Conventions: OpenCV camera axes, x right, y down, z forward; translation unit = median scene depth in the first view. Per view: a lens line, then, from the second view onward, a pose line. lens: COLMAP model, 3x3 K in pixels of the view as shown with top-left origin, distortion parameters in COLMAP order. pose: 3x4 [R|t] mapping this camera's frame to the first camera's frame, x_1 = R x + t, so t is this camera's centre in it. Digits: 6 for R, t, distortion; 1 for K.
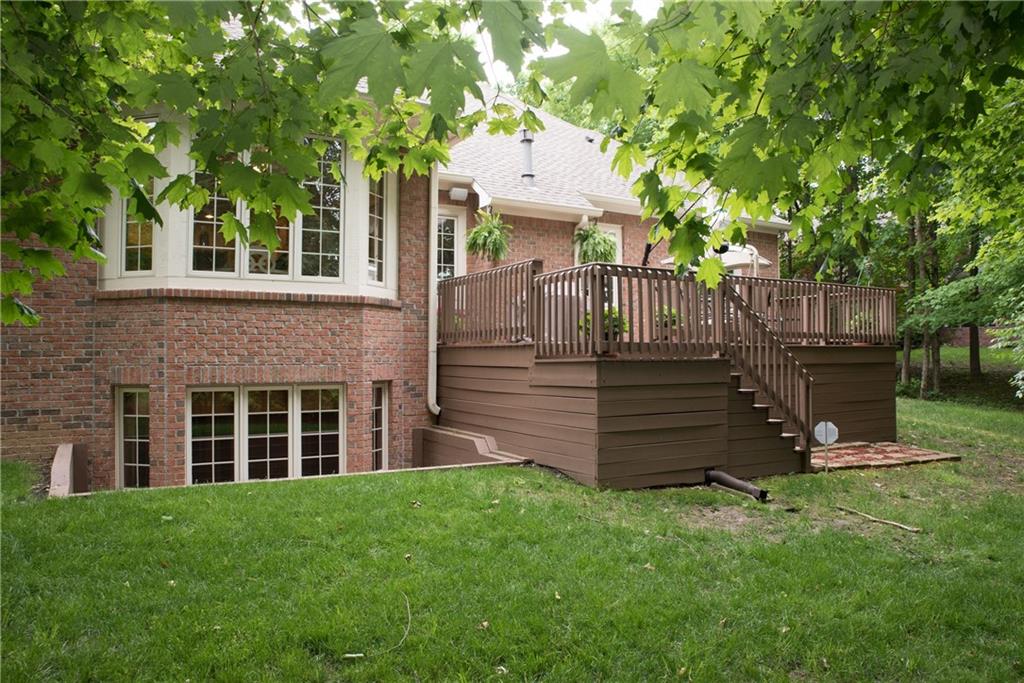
lens RADIAL K [[689.7, 0, 512.0], [0, 689.7, 341.5], [0, 0, 1]] dist [-0.076741, 0.004499]
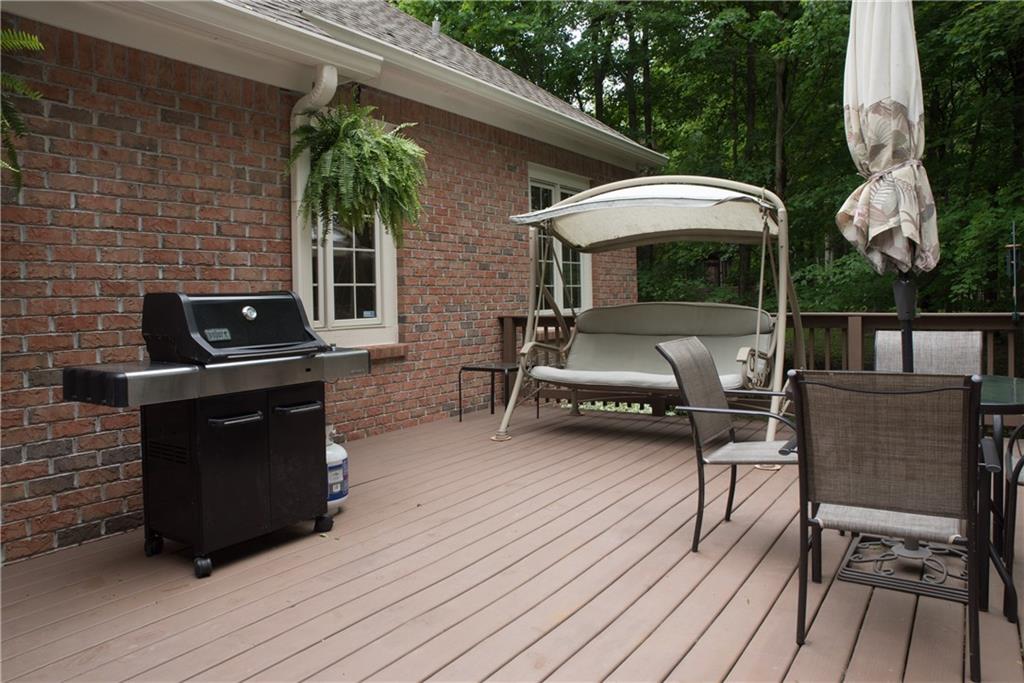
lens RADIAL K [[689.7, 0, 512.0], [0, 689.7, 341.5], [0, 0, 1]] dist [-0.076741, 0.004499]
pose [[0.906116, -0.037227, 0.421389, 0.080891], [0.005558, 0.997082, 0.076134, -0.138622], [-0.422993, -0.066644, 0.903679, 1.150208]]
